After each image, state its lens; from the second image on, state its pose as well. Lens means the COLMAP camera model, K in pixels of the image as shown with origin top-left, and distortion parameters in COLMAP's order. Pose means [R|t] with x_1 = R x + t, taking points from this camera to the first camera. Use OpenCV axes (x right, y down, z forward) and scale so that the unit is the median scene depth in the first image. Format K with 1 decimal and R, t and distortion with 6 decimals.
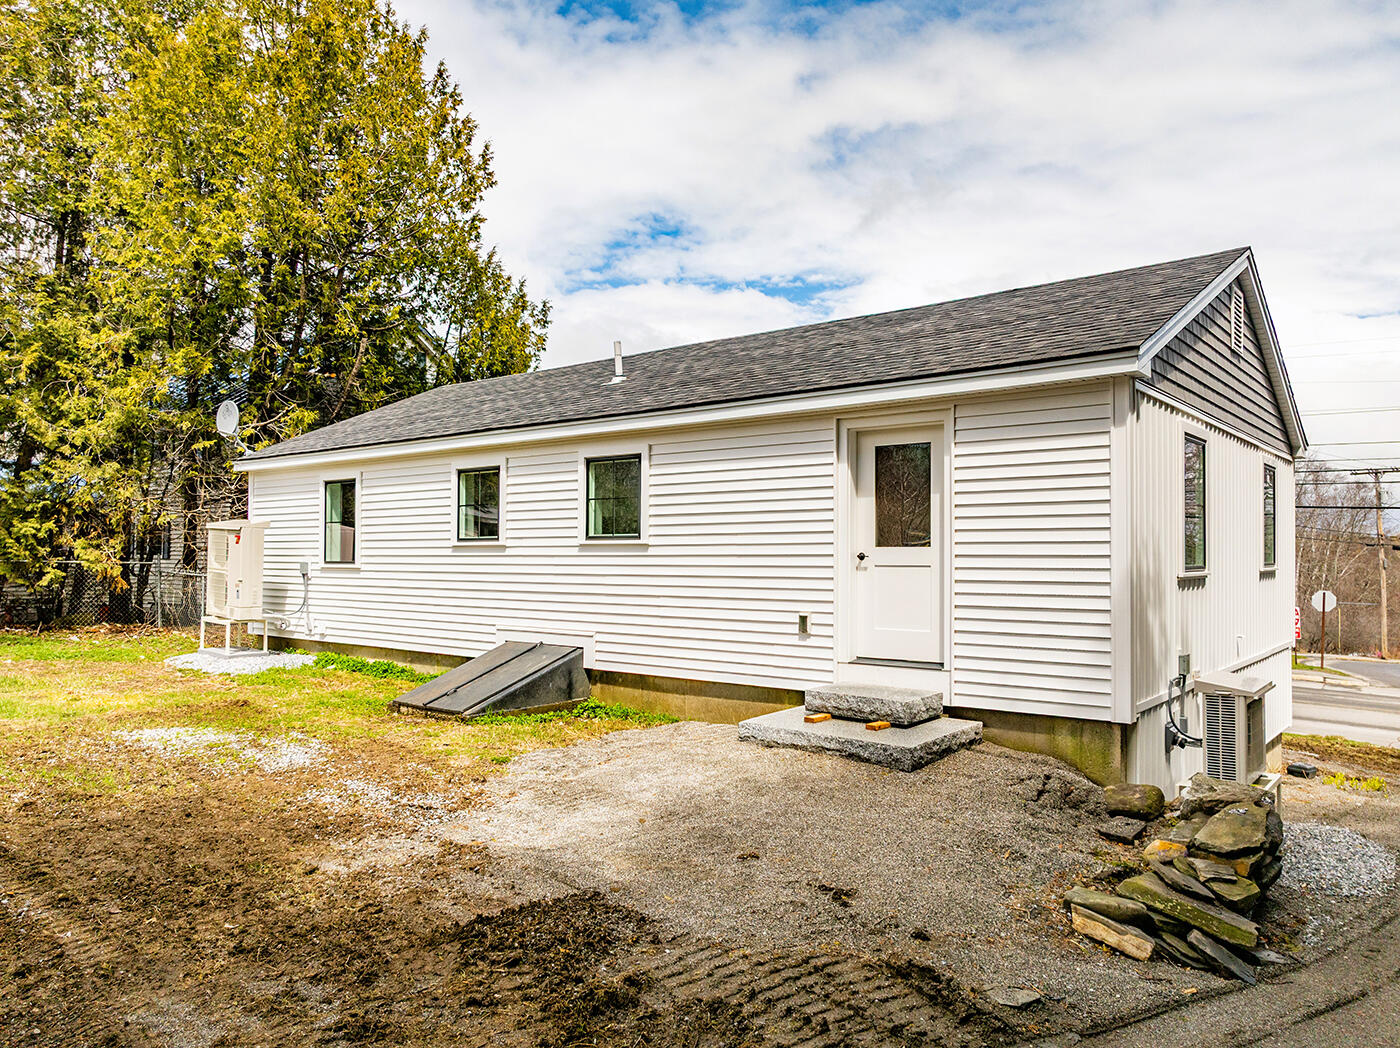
lens RADIAL K [[990.1, 0, 727.8], [0, 990.1, 530.1], [0, 0, 1]] dist [-0.022922, 0.006833]
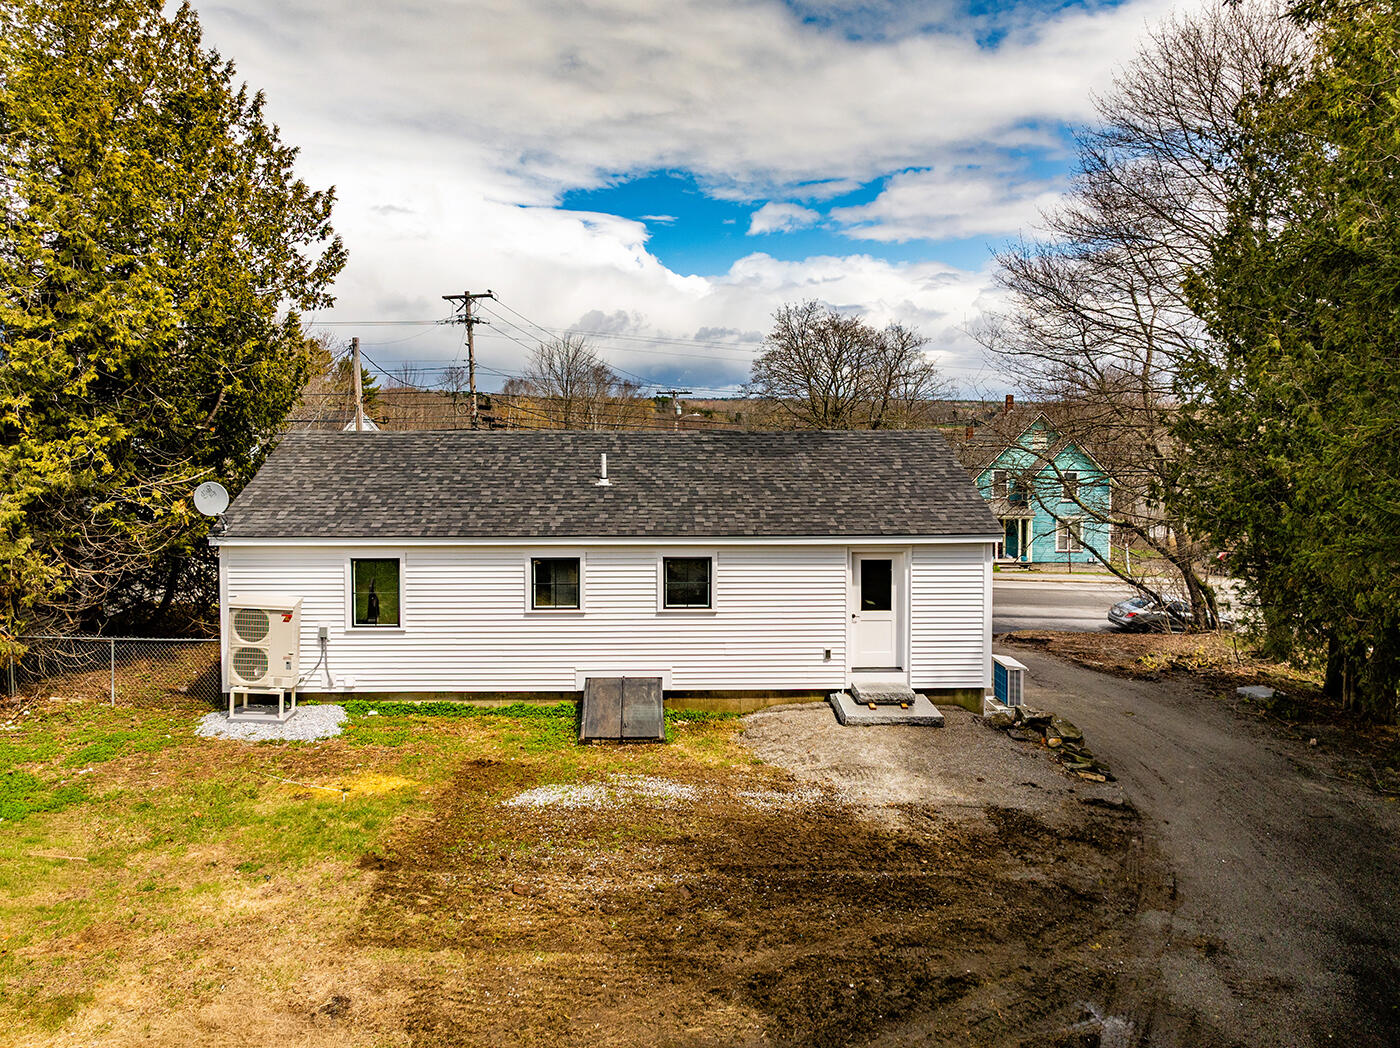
lens RADIAL K [[934.7, 0, 697.5], [0, 934.7, 519.5], [0, 0, 1]] dist [-0.004481, 0.000481]
pose [[0.766368, -0.051794, 0.640310, -1.234515], [-0.019756, 0.994373, 0.104079, -0.338763], [-0.642098, -0.092412, 0.761032, -0.161297]]
